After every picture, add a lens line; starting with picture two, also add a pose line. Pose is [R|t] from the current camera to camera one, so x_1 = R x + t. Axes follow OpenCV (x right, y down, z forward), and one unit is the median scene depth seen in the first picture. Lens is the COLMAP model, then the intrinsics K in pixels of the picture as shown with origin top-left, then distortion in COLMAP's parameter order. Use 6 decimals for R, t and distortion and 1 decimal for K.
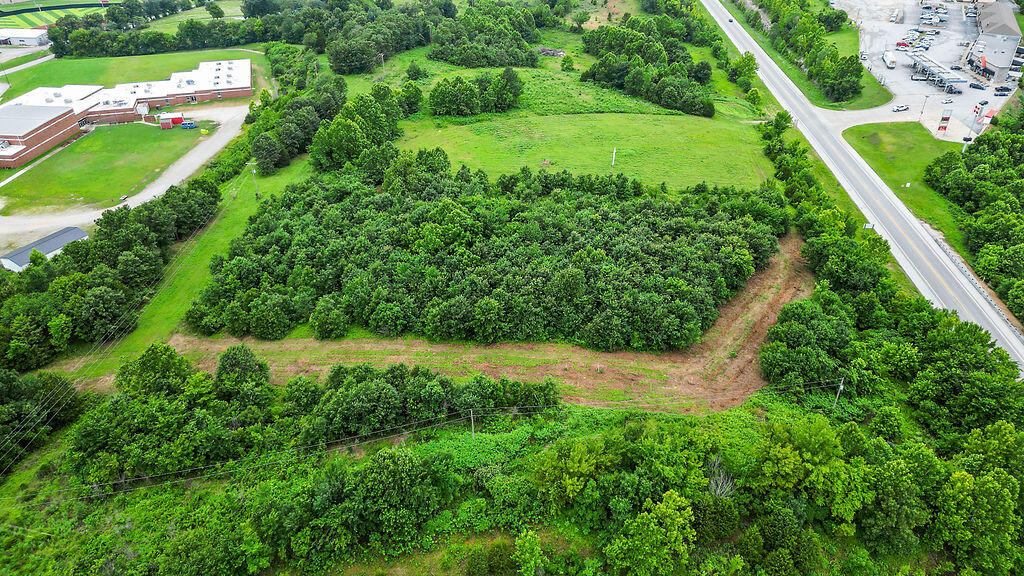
lens RADIAL K [[719.3, 0, 512.0], [0, 719.3, 288.0], [0, 0, 1]] dist [0.002181, -0.001385]
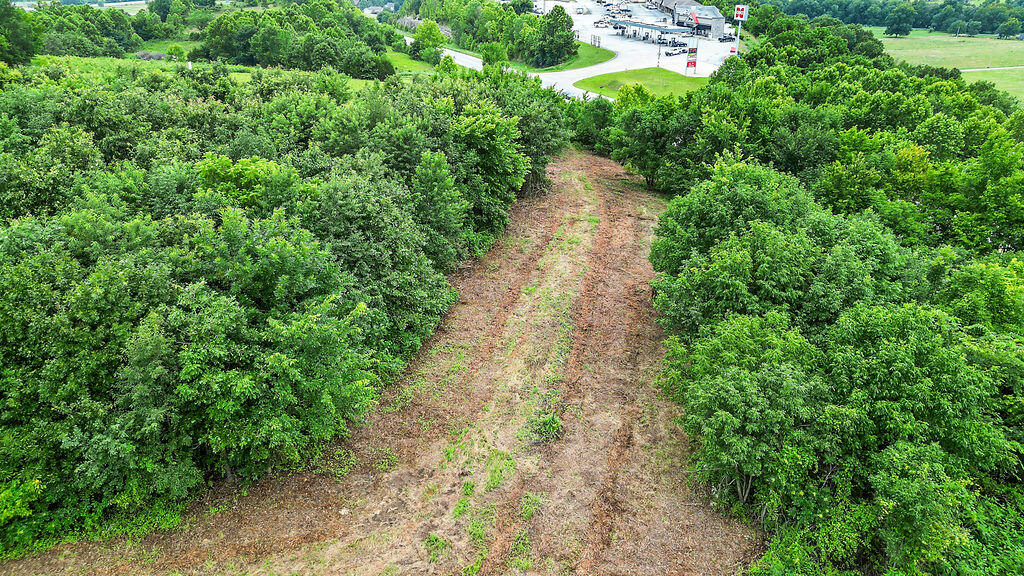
lens RADIAL K [[719.3, 0, 512.0], [0, 719.3, 288.0], [0, 0, 1]] dist [0.002181, -0.001385]
pose [[0.917433, -0.165652, 0.361768, 0.209492], [0.211330, 0.973236, -0.090287, 0.064019], [-0.337129, 0.159284, 0.927886, 0.738960]]
